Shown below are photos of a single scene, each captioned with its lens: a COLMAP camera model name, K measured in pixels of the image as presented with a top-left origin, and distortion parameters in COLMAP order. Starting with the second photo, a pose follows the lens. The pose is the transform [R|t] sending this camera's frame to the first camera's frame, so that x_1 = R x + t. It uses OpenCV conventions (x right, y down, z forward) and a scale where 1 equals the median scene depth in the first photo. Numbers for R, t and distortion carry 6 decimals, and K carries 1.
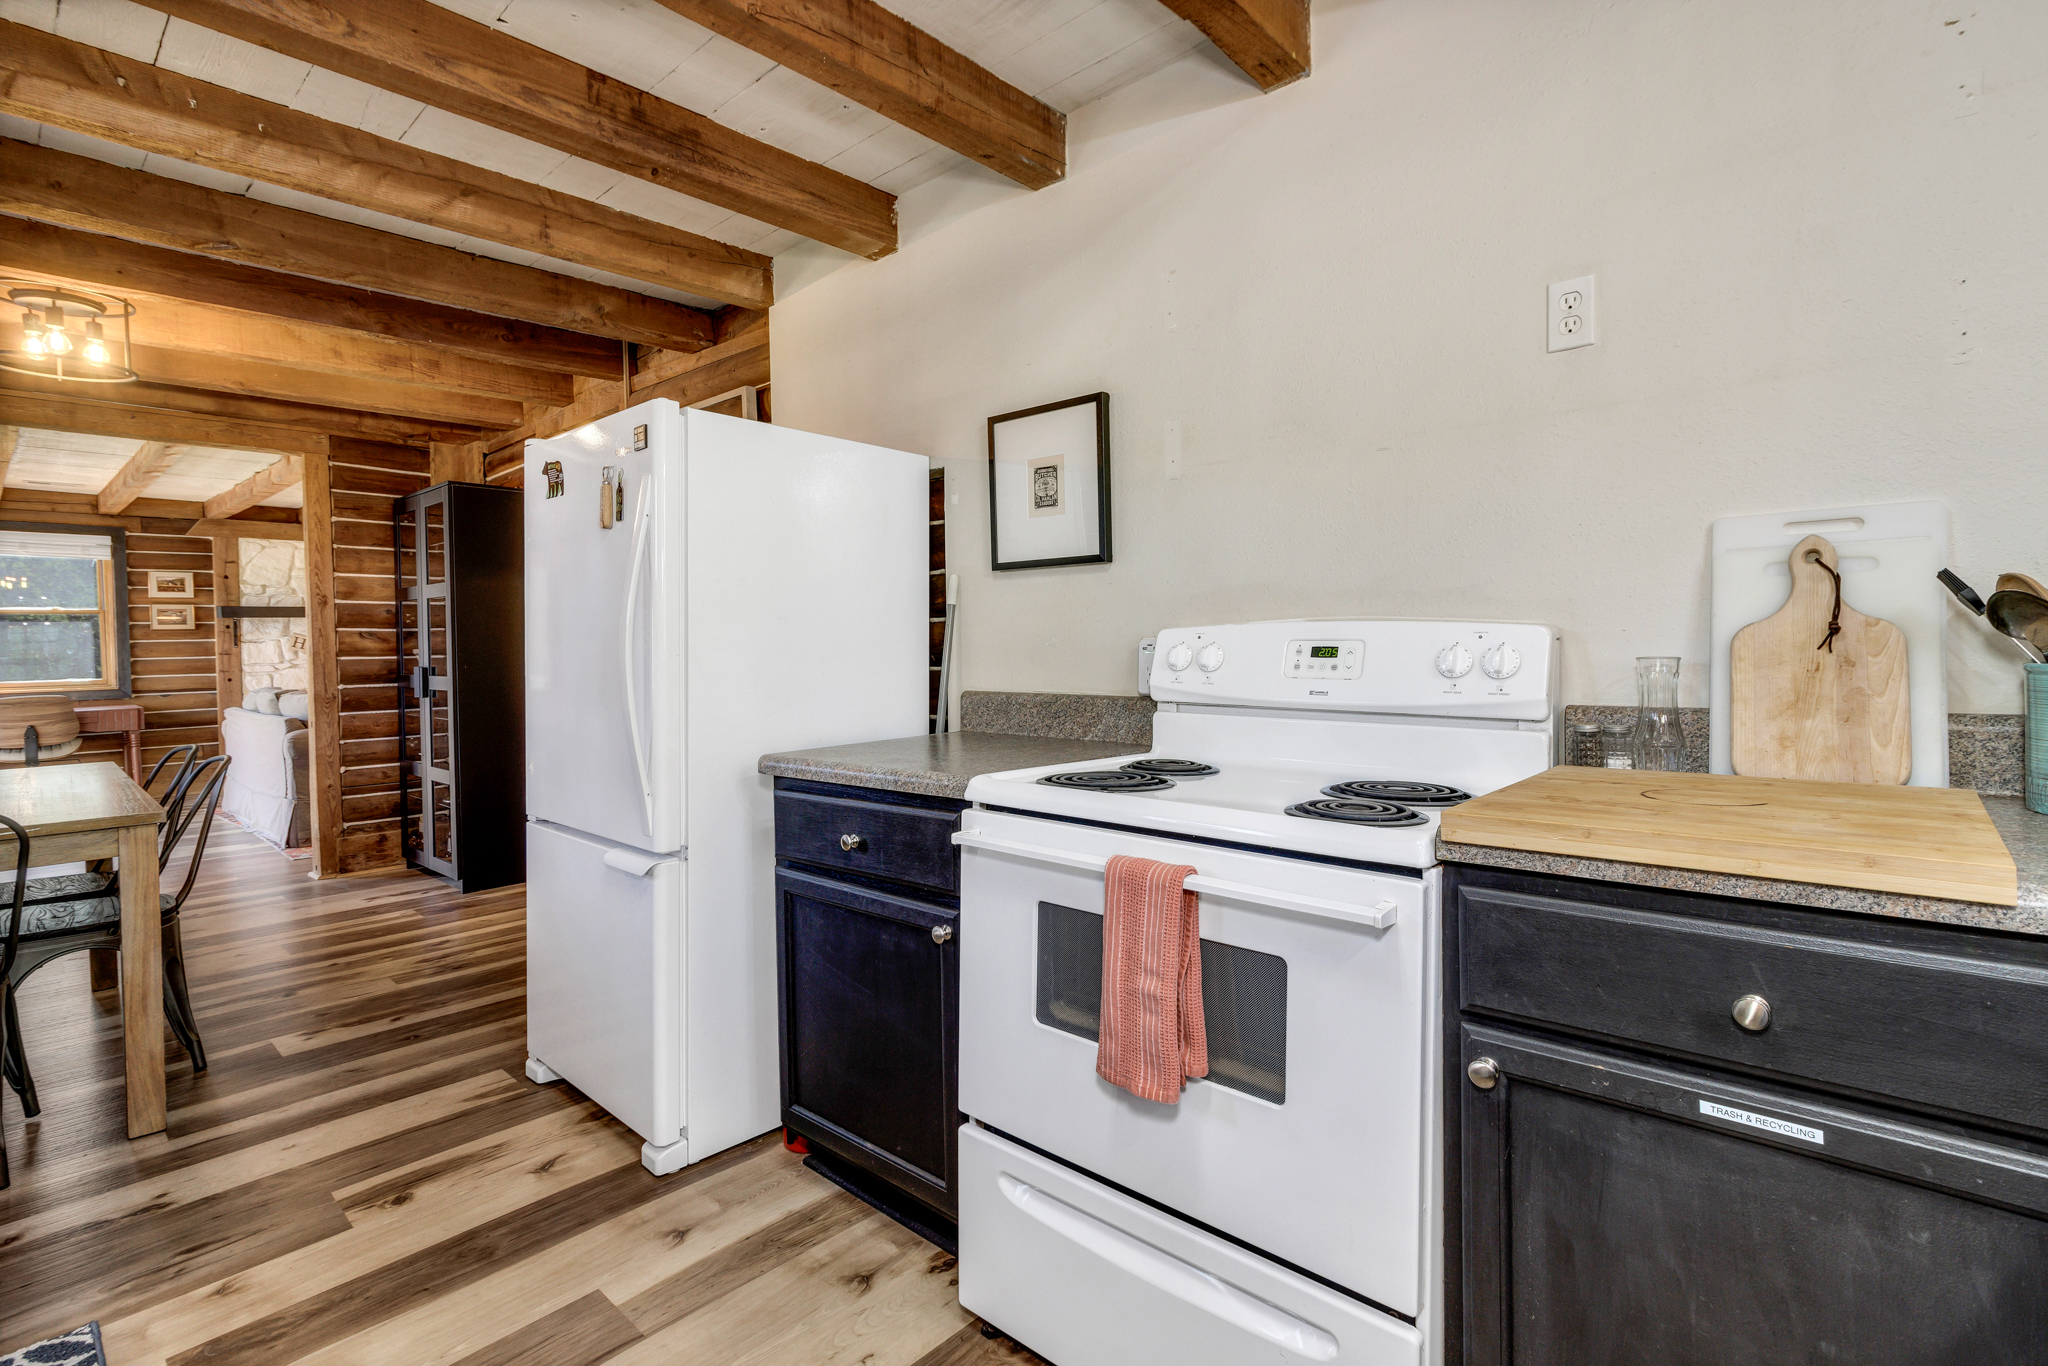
lens RADIAL K [[946.0, 0, 1016.4], [0, 946.0, 654.2], [0, 0, 1]] dist [0.001504, 0.000496]
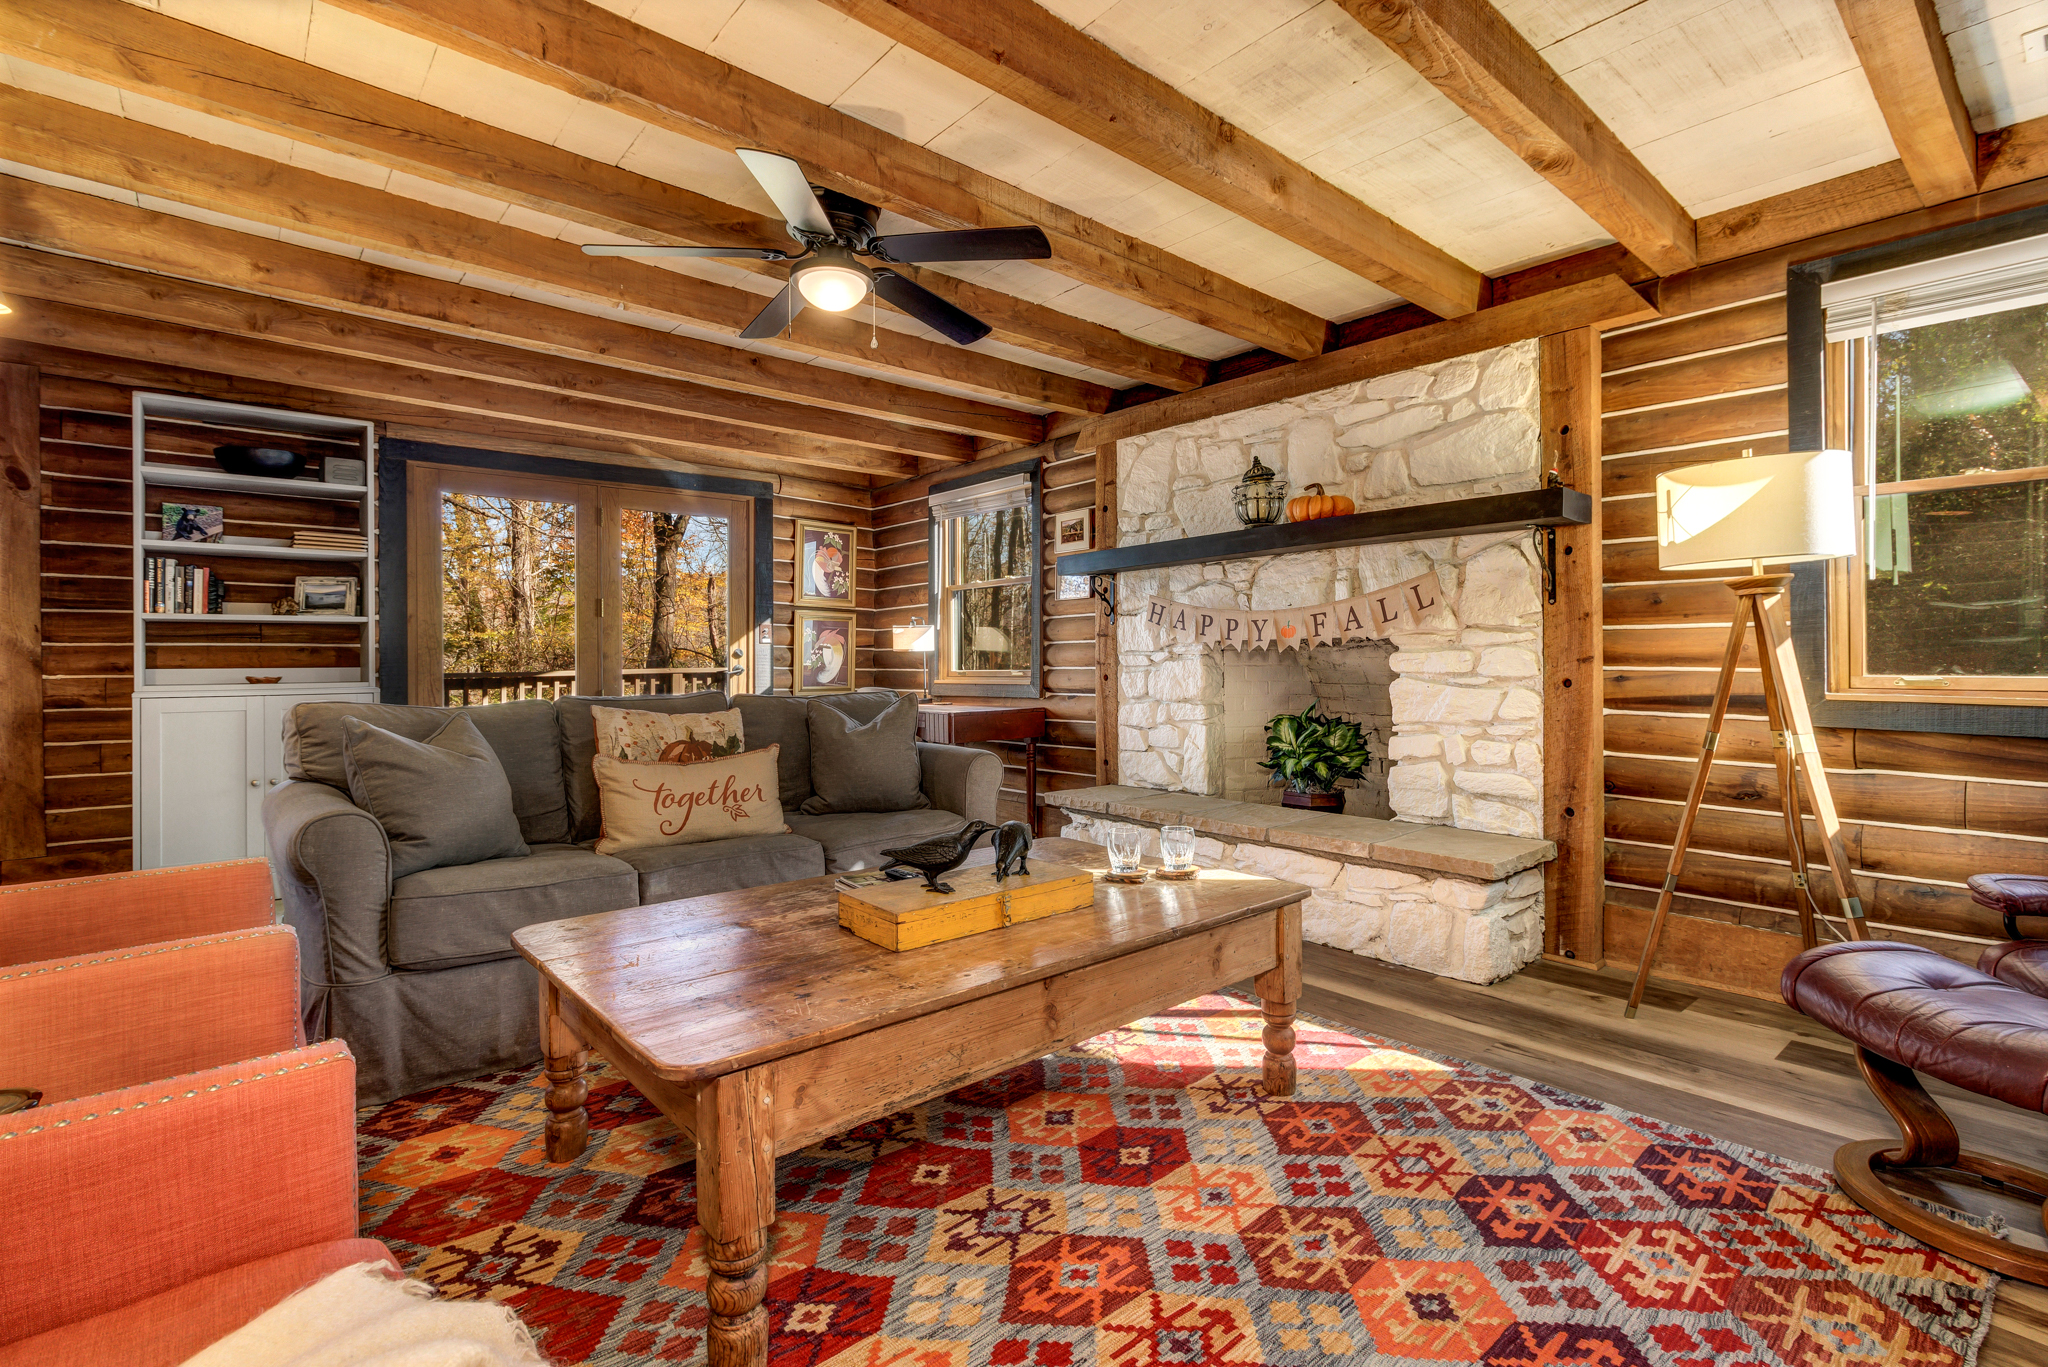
lens RADIAL K [[946.0, 0, 1016.4], [0, 946.0, 654.7], [0, 0, 1]] dist [0.001504, 0.000496]
pose [[-0.128008, 0.009157, -0.991731, -0.230798], [-0.006287, 0.999930, 0.010044, 0.007046], [0.991753, 0.007521, -0.127942, 1.069144]]
